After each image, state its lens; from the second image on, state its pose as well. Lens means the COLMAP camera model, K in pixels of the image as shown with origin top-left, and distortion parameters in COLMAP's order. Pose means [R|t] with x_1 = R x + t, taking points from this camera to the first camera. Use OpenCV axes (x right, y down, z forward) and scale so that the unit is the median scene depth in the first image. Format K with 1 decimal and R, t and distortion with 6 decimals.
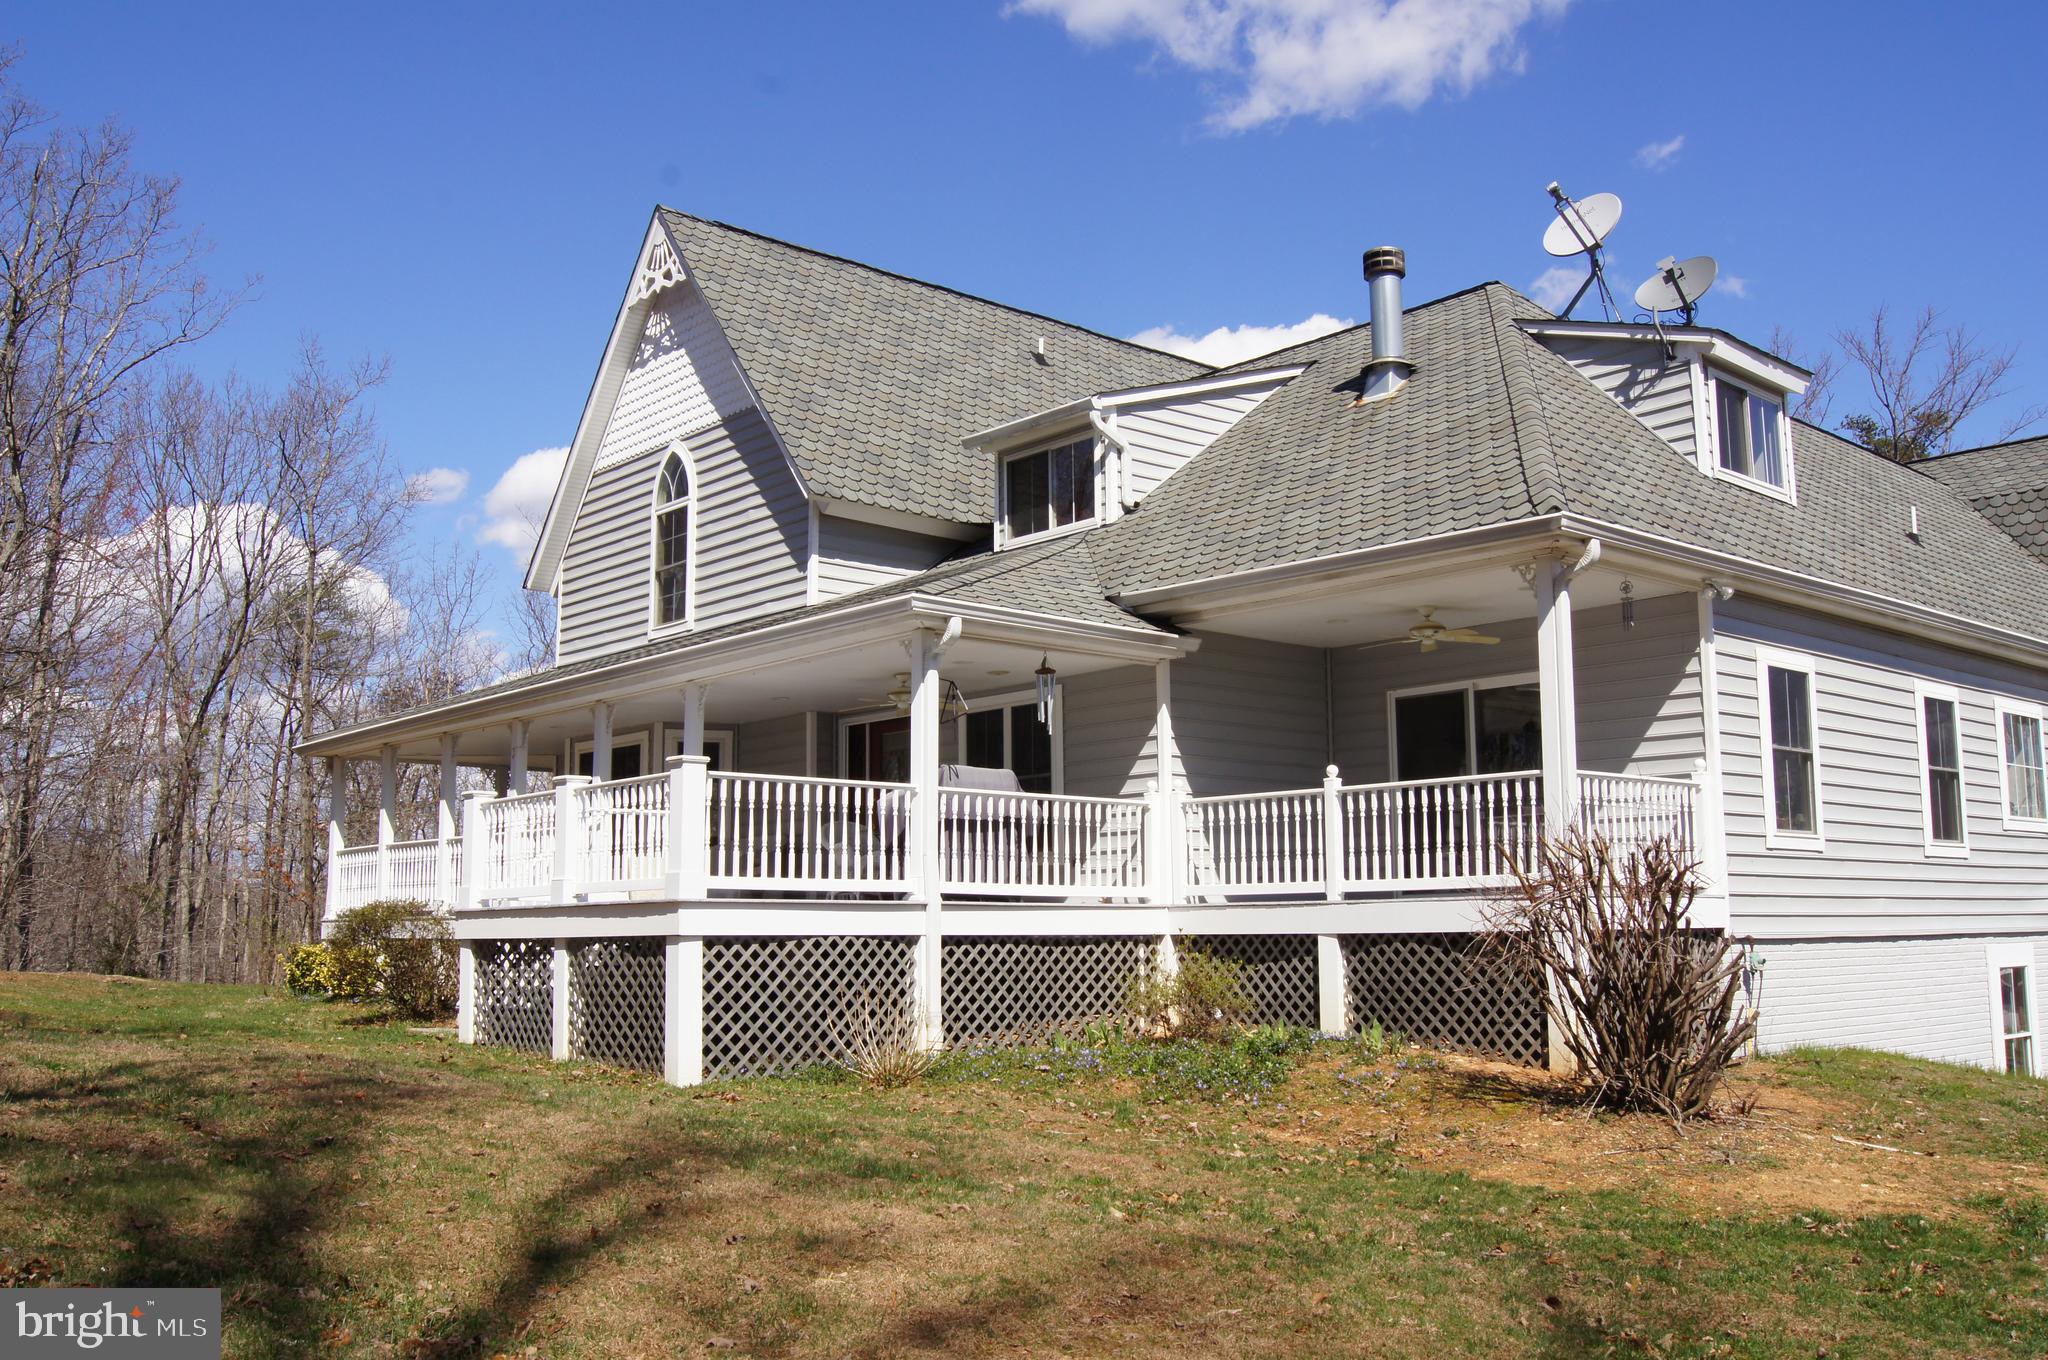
lens RADIAL K [[1786.6, 0, 1024.0], [0, 1786.6, 680.0], [0, 0, 1]] dist [-0.059982, -0.012622]
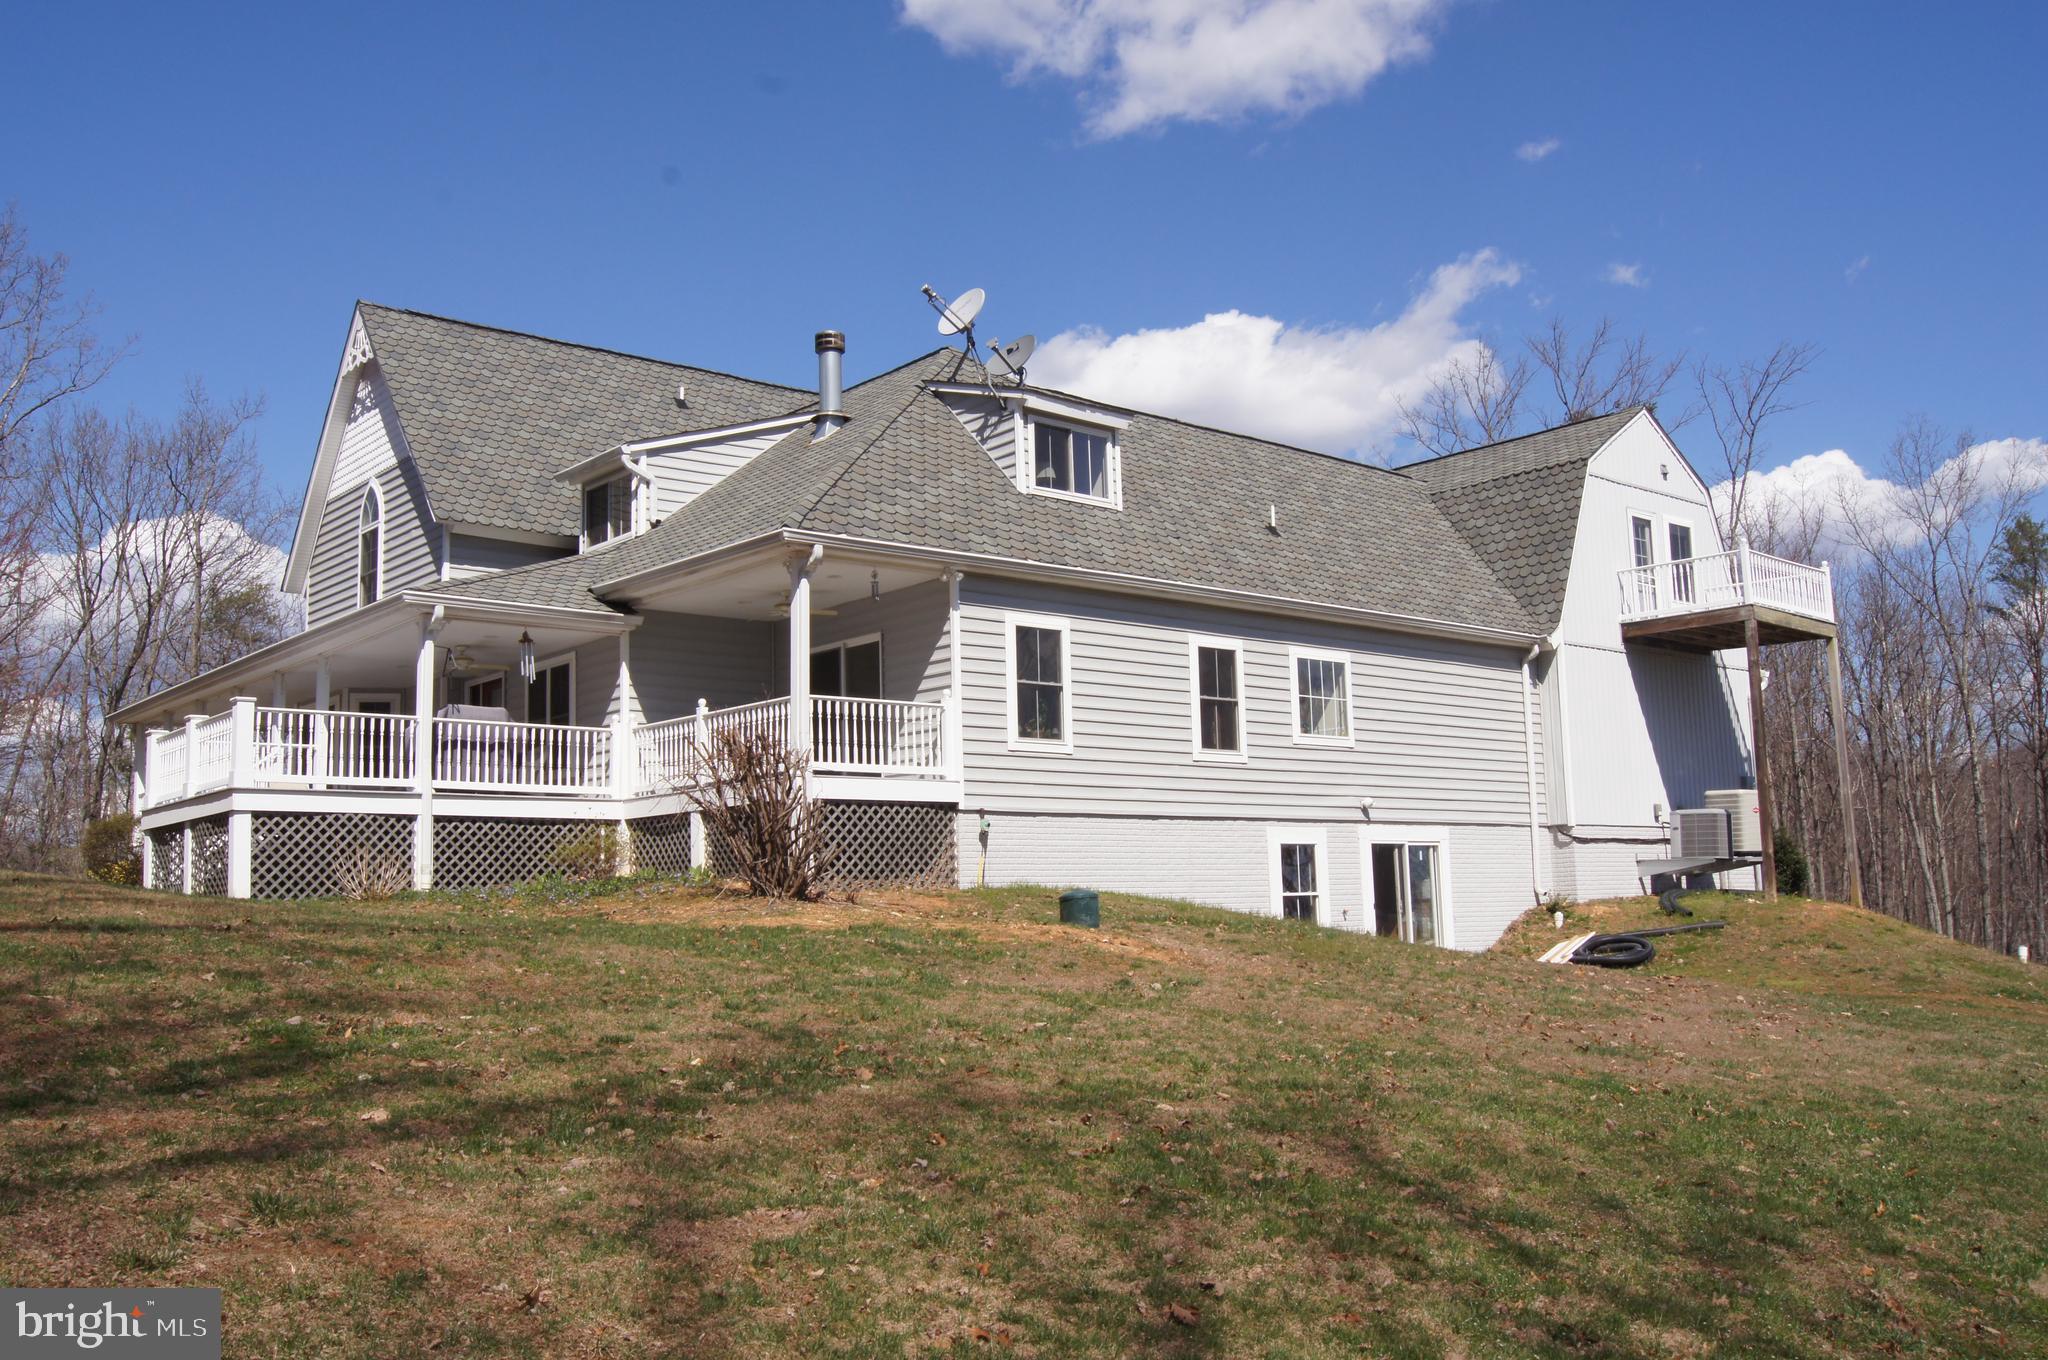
lens RADIAL K [[1786.6, 0, 1024.0], [0, 1786.6, 680.0], [0, 0, 1]] dist [-0.059982, -0.012622]
pose [[0.999735, -0.021100, -0.009157, 0.373080], [0.021153, 0.999760, 0.005761, 0.023942], [0.009034, -0.005953, 0.999941, -0.397790]]
